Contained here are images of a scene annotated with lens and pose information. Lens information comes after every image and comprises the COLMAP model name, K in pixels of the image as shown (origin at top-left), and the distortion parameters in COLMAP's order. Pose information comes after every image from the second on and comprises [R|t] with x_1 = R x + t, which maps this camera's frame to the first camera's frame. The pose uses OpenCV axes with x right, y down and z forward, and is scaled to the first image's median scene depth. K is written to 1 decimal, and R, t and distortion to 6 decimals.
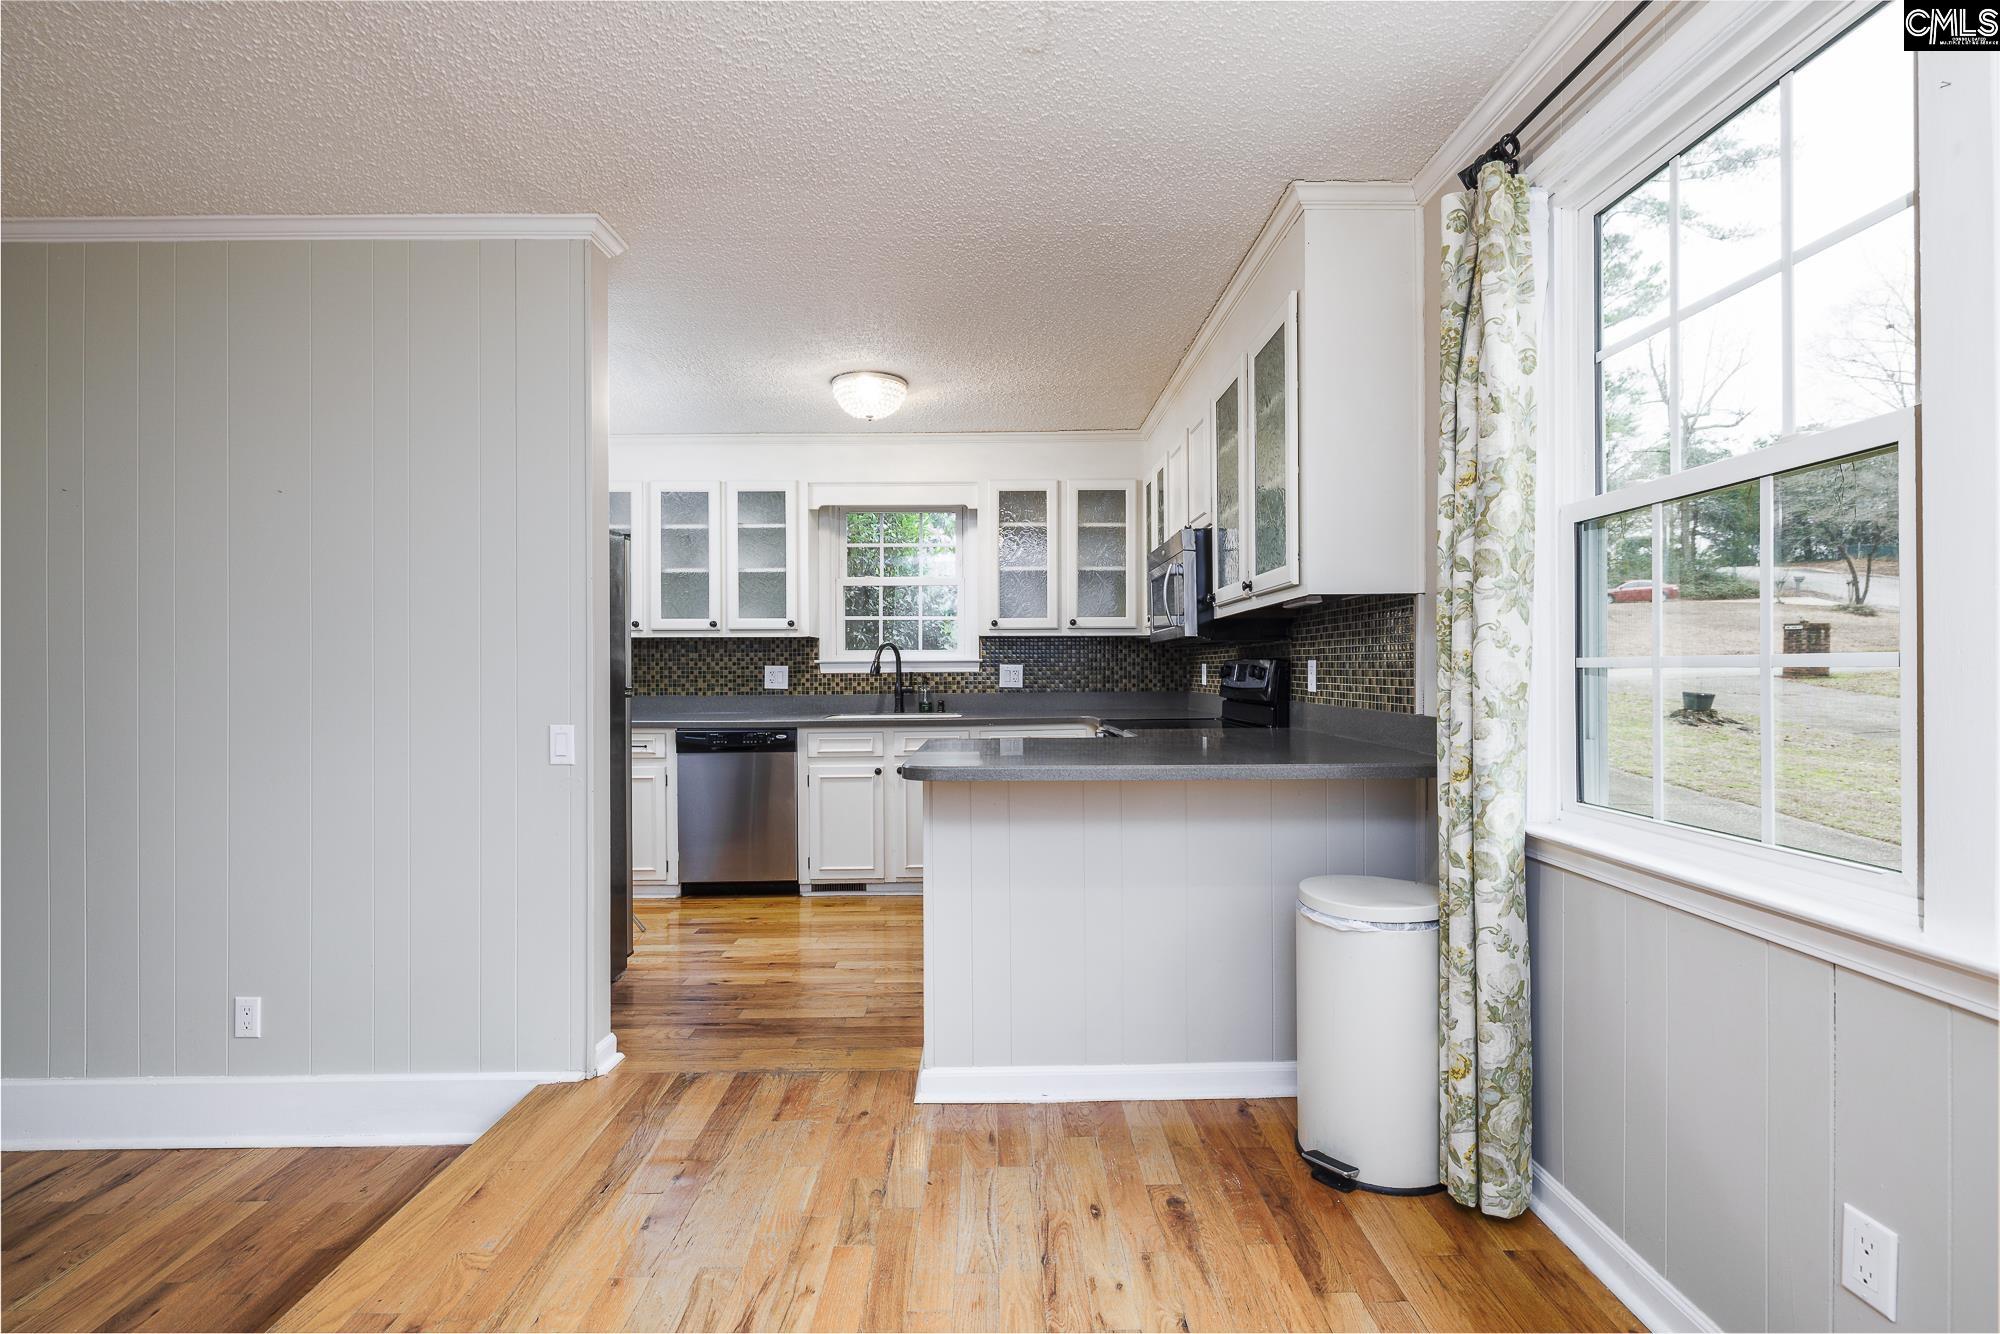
lens RADIAL K [[925.3, 0, 1010.1], [0, 925.3, 686.3], [0, 0, 1]] dist [-0.000529, -0.000026]
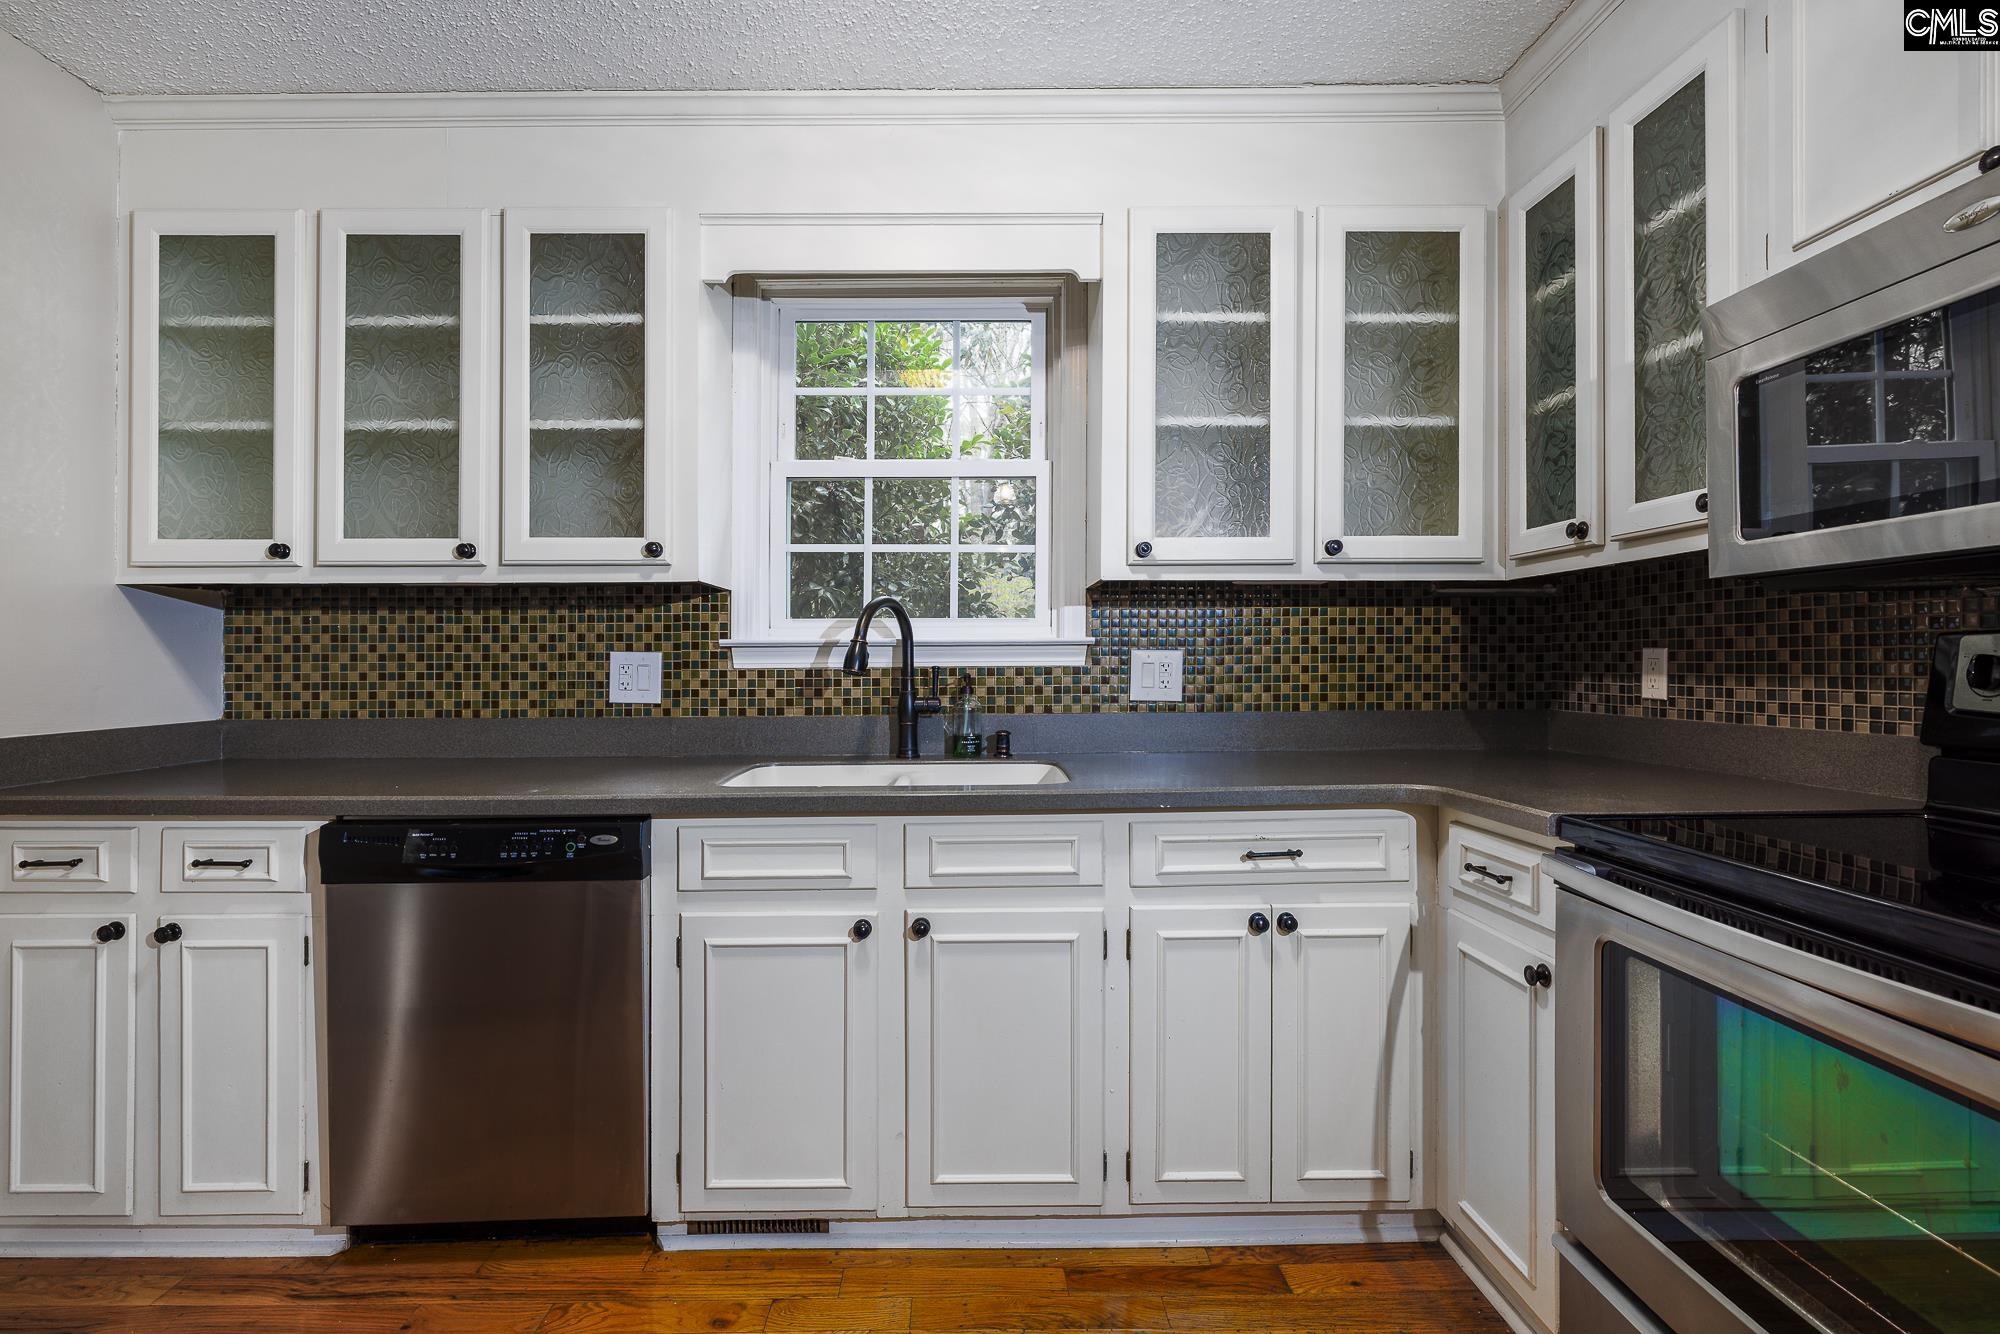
lens RADIAL K [[925.3, 0, 989.6], [0, 925.3, 654.9], [0, 0, 1]] dist [-0.000529, -0.000026]
pose [[0.999997, 0.001297, 0.001922, -0.081119], [-0.001248, 0.999680, -0.025267, -0.009643], [-0.001954, 0.025265, 0.999679, 0.549701]]
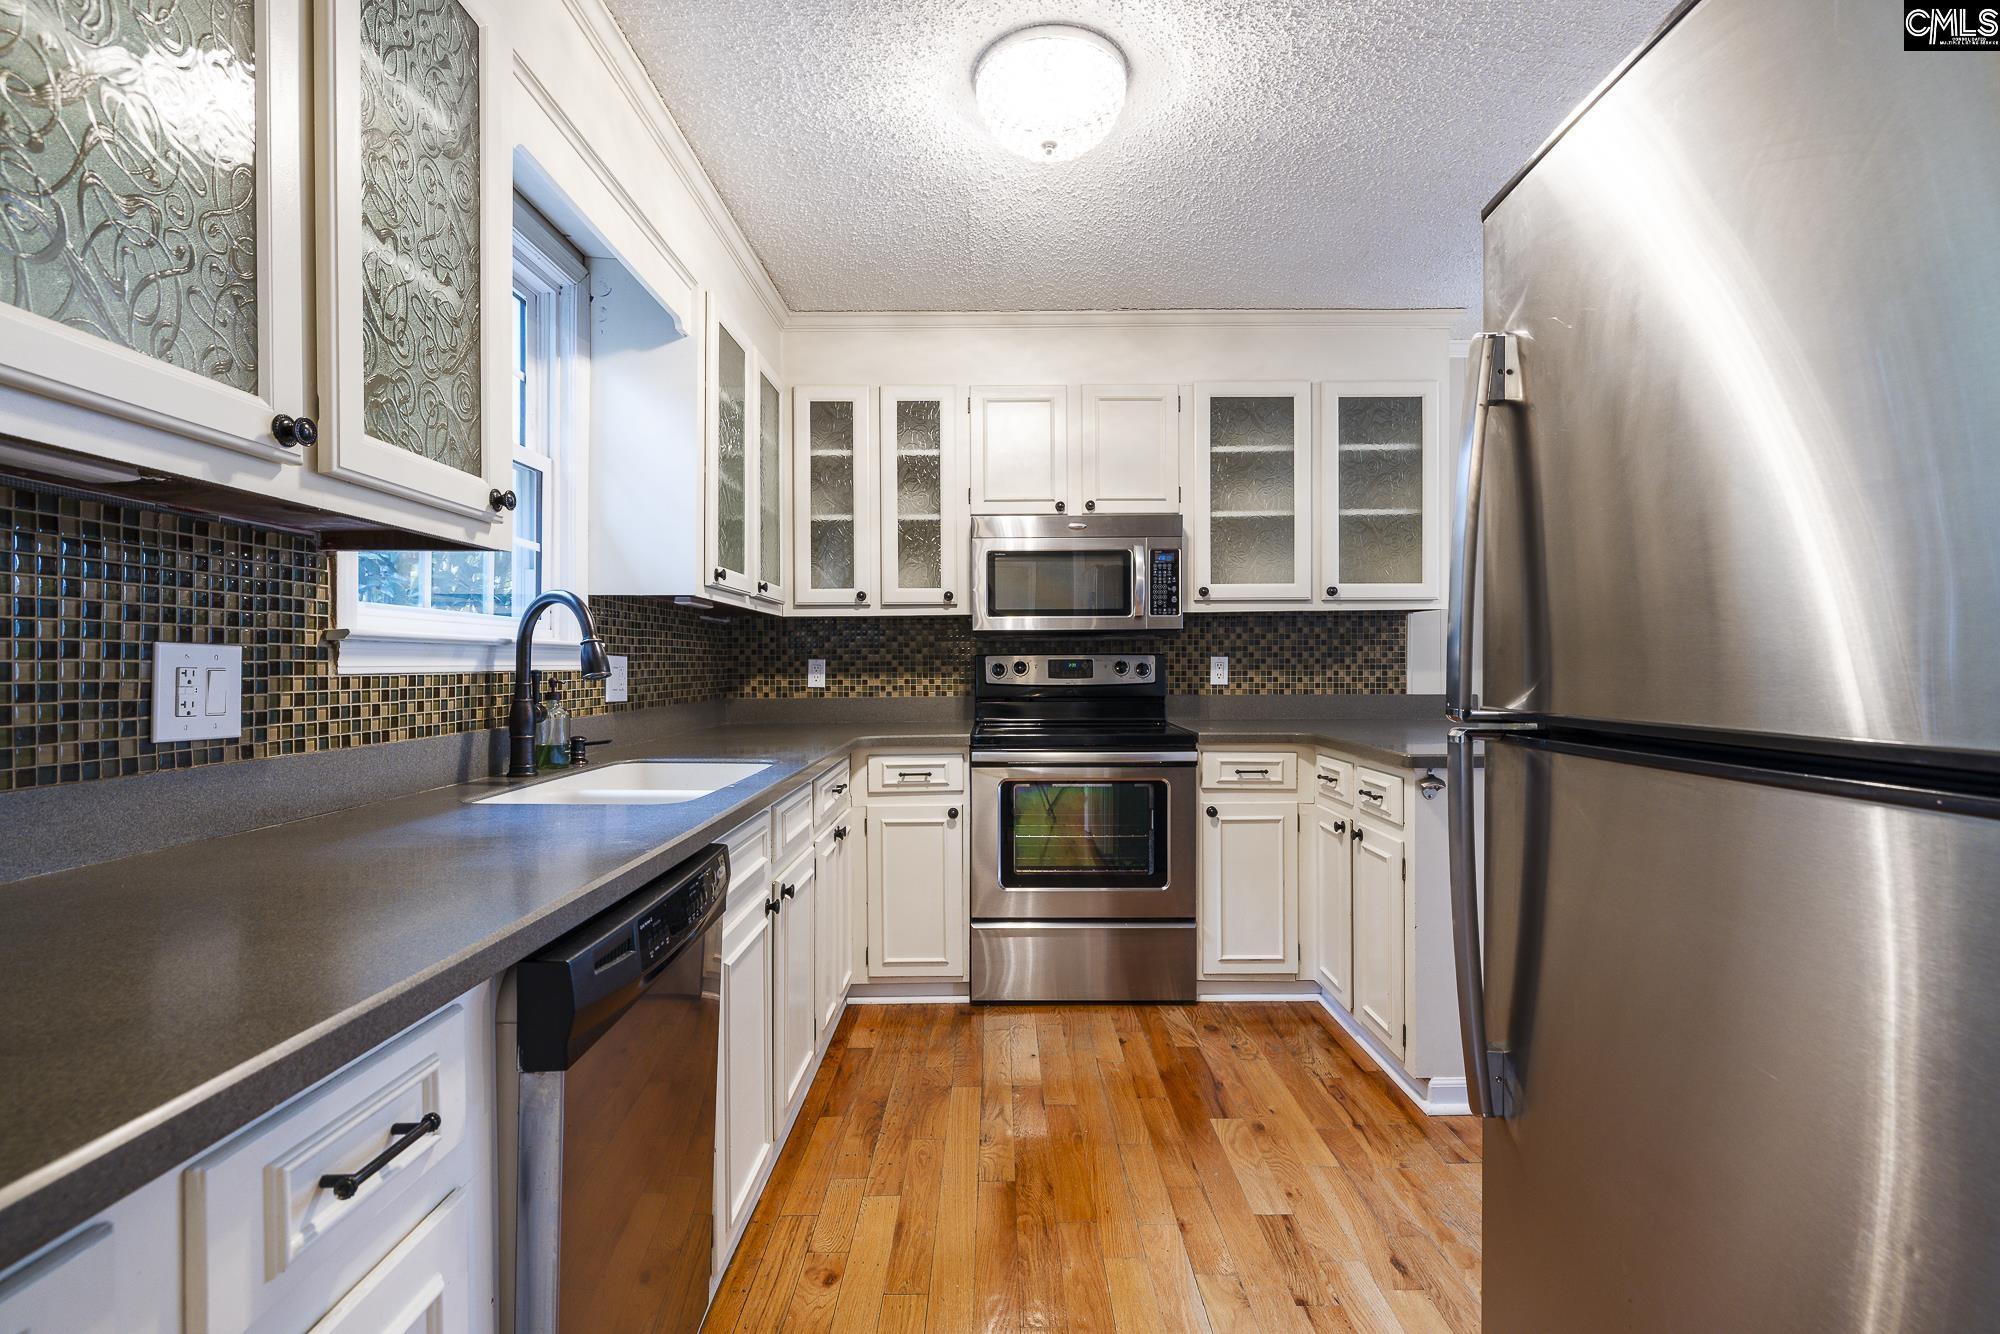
lens RADIAL K [[925.3, 0, 1005.5], [0, 925.3, 668.1], [0, 0, 1]] dist [-0.000529, -0.000026]
pose [[-0.009063, 0.003499, 0.999953, -0.495524], [0.023449, 0.999720, -0.003286, -0.010322], [-0.999684, 0.023418, -0.009142, 0.793779]]
